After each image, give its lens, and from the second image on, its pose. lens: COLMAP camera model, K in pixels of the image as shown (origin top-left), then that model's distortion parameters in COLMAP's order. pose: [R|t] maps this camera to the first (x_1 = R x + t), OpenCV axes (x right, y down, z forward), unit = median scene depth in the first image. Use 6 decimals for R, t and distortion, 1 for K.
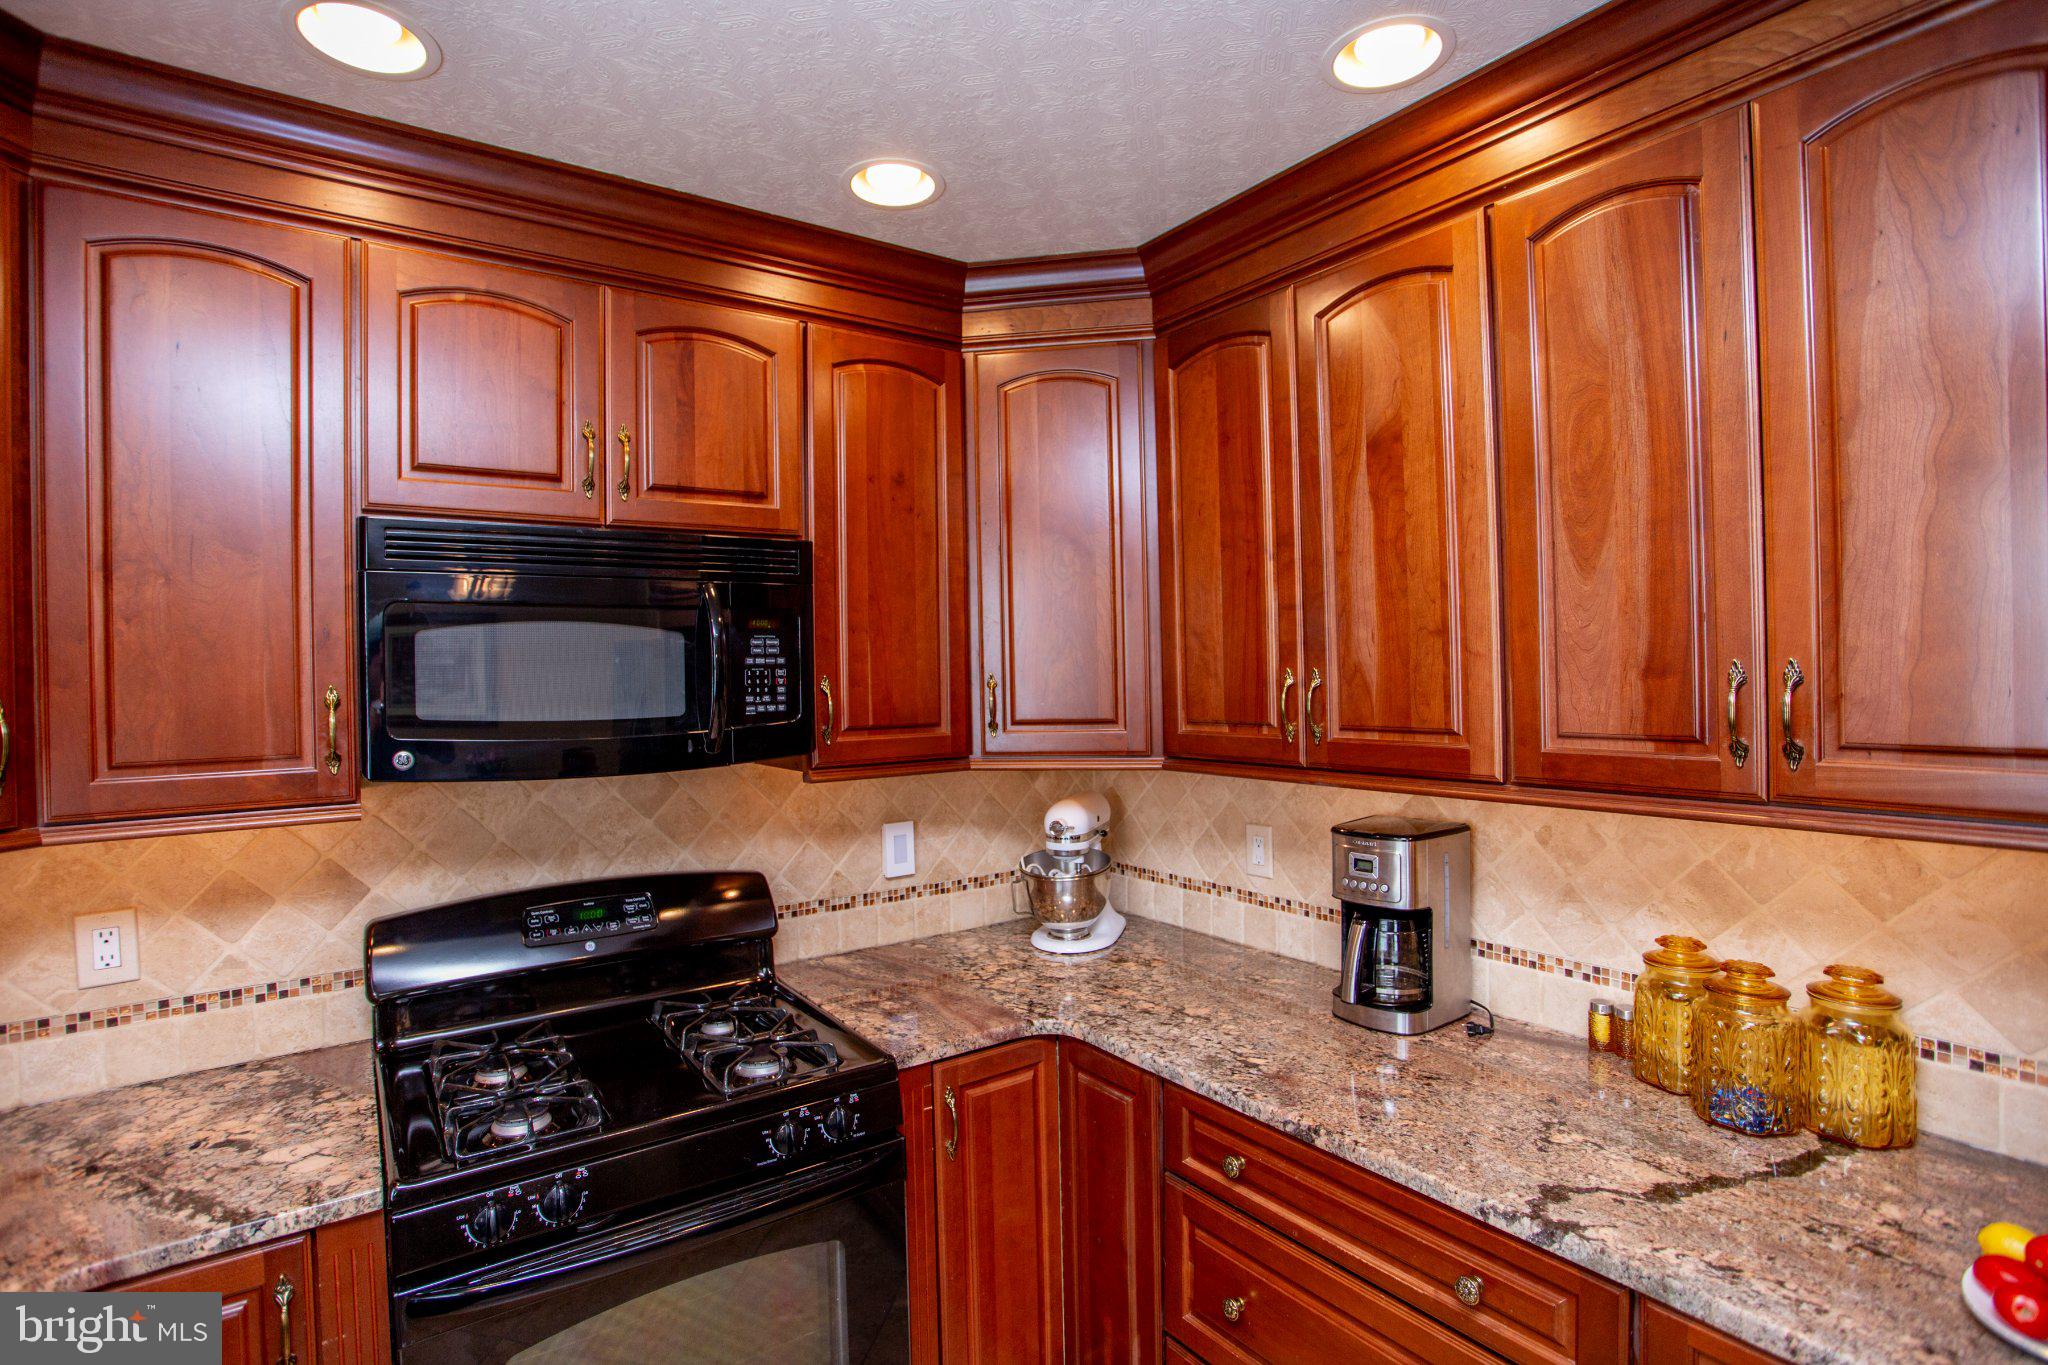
lens RADIAL K [[1007.5, 0, 1014.7], [0, 1007.5, 677.0], [0, 0, 1]] dist [-0.075143, 0.029255]
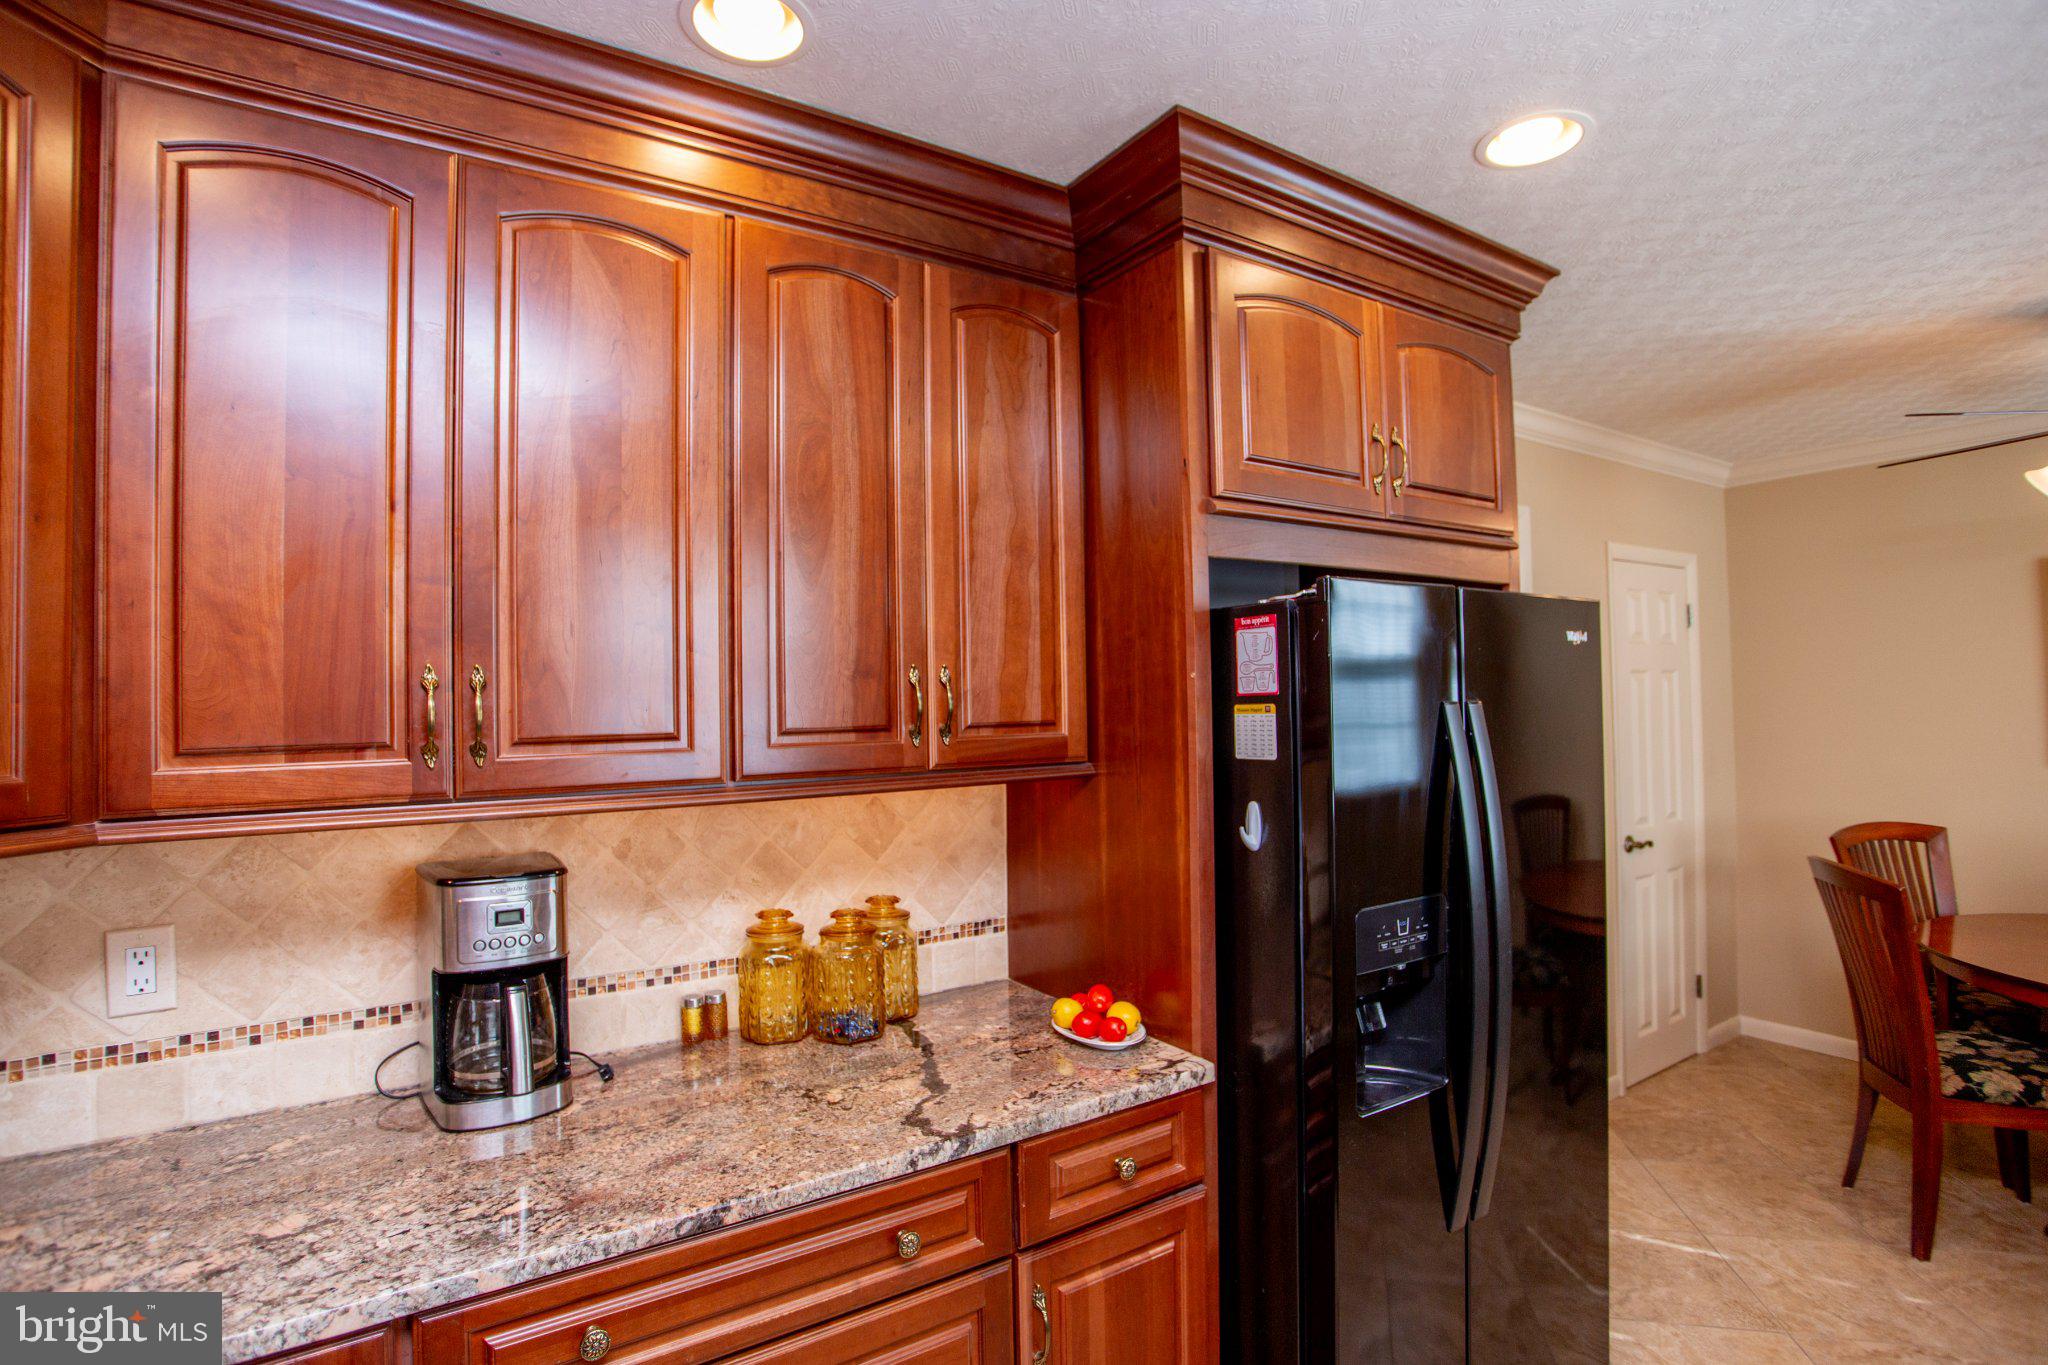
lens RADIAL K [[1007.5, 0, 1035.0], [0, 1007.5, 674.5], [0, 0, 1]] dist [-0.075143, 0.029255]
pose [[0.030258, 0.038734, 0.998791, -0.443558], [0.024105, 0.998930, -0.039469, 0.038089], [-0.999251, 0.025270, 0.029292, 0.574740]]
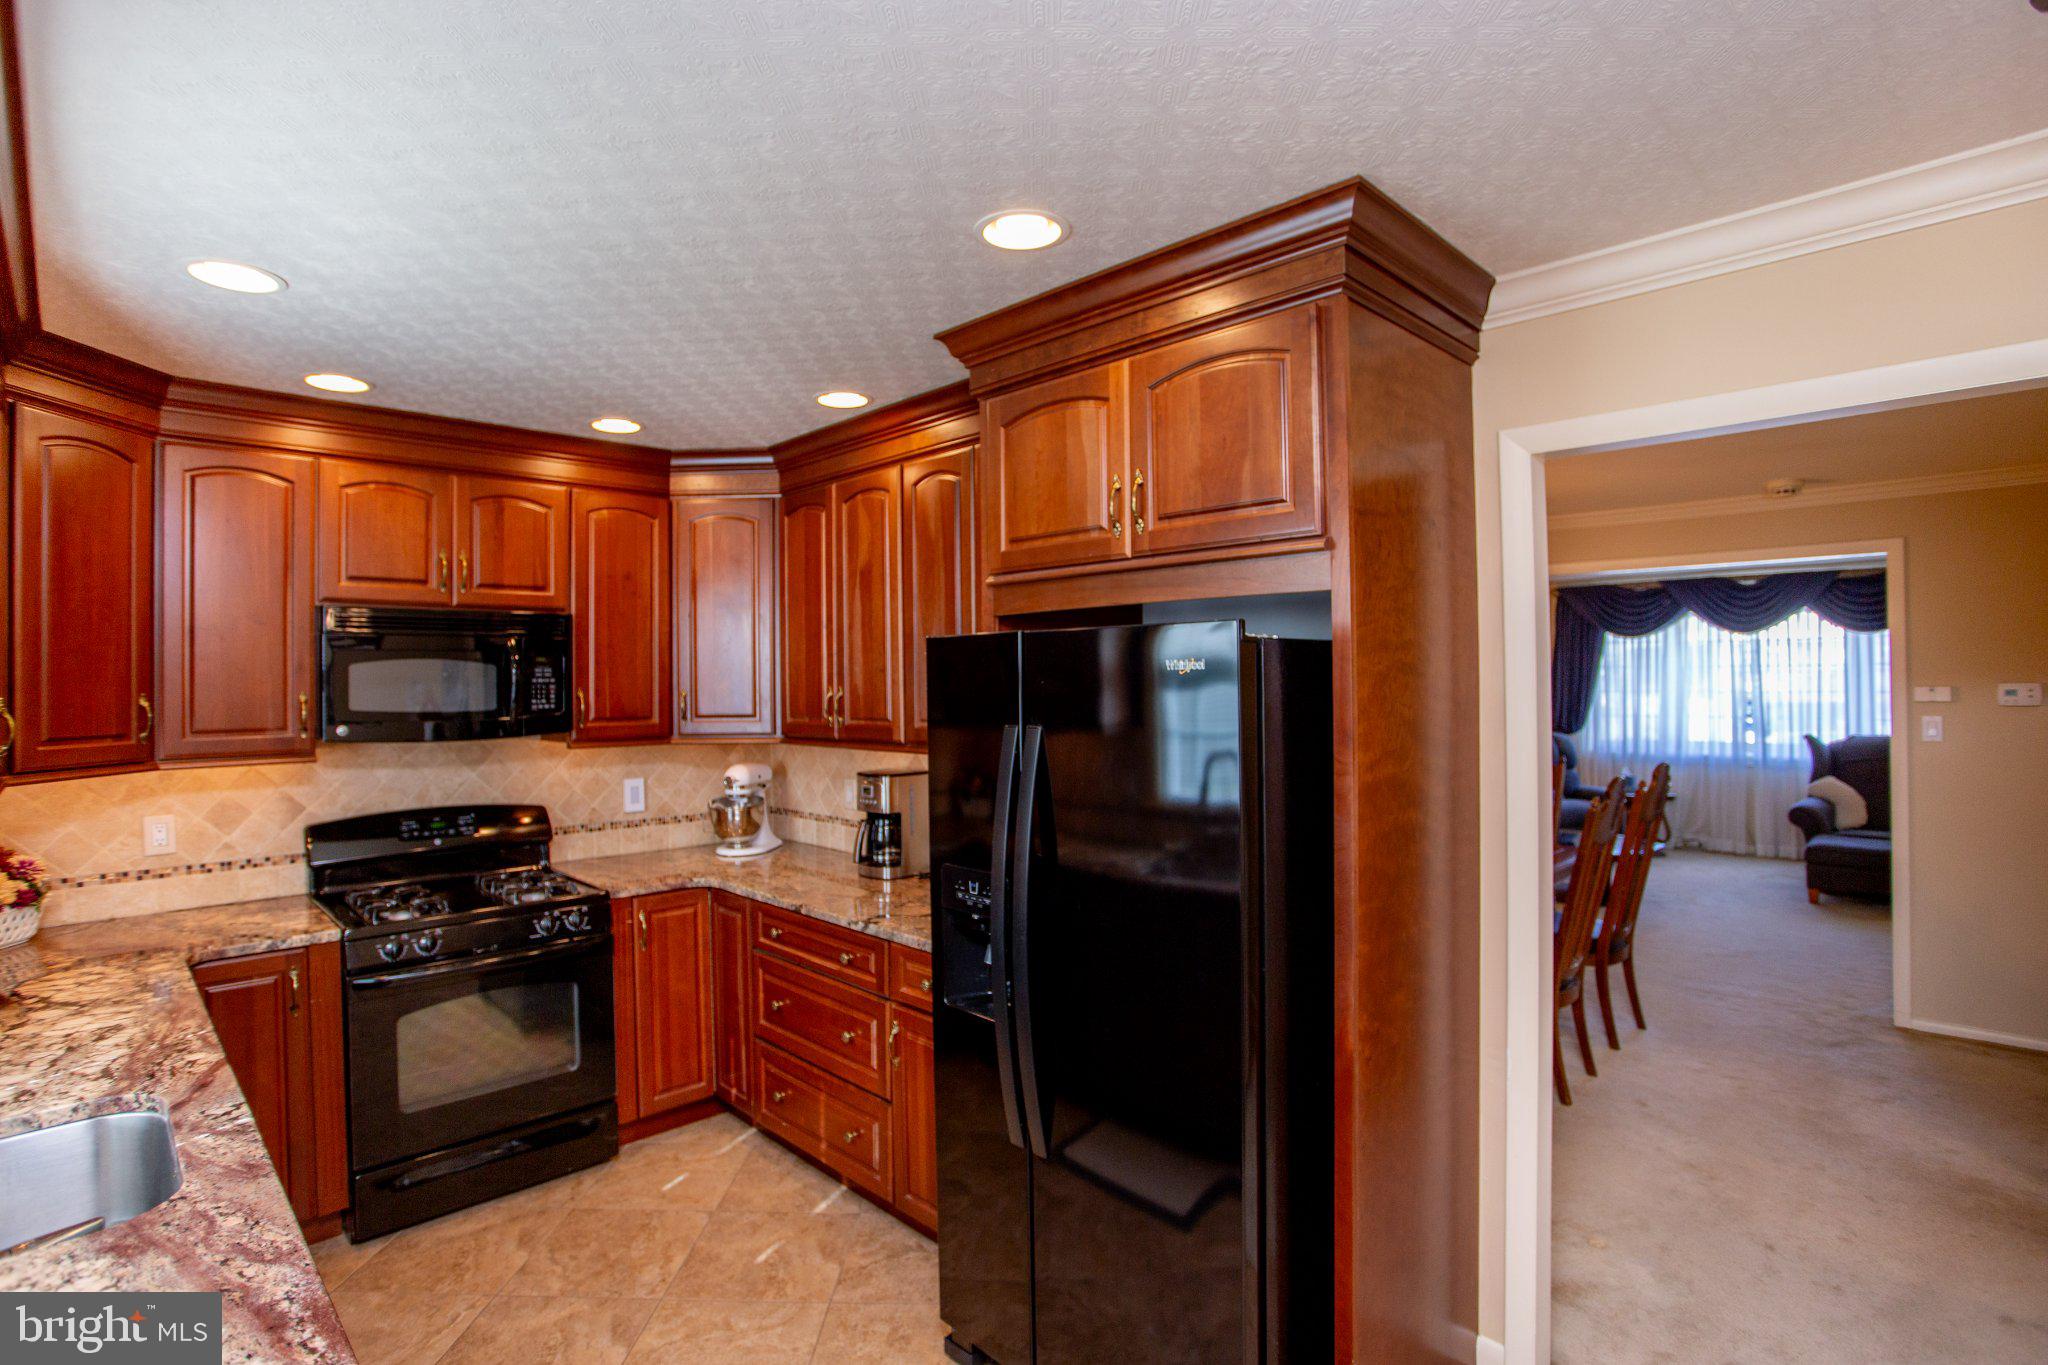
lens RADIAL K [[1007.5, 0, 1013.7], [0, 1007.5, 678.0], [0, 0, 1]] dist [-0.075143, 0.029255]
pose [[0.988052, 0.009967, 0.153796, 0.344233], [-0.008278, 0.999898, -0.011622, -0.006940], [-0.153896, 0.010210, 0.988034, -0.984568]]
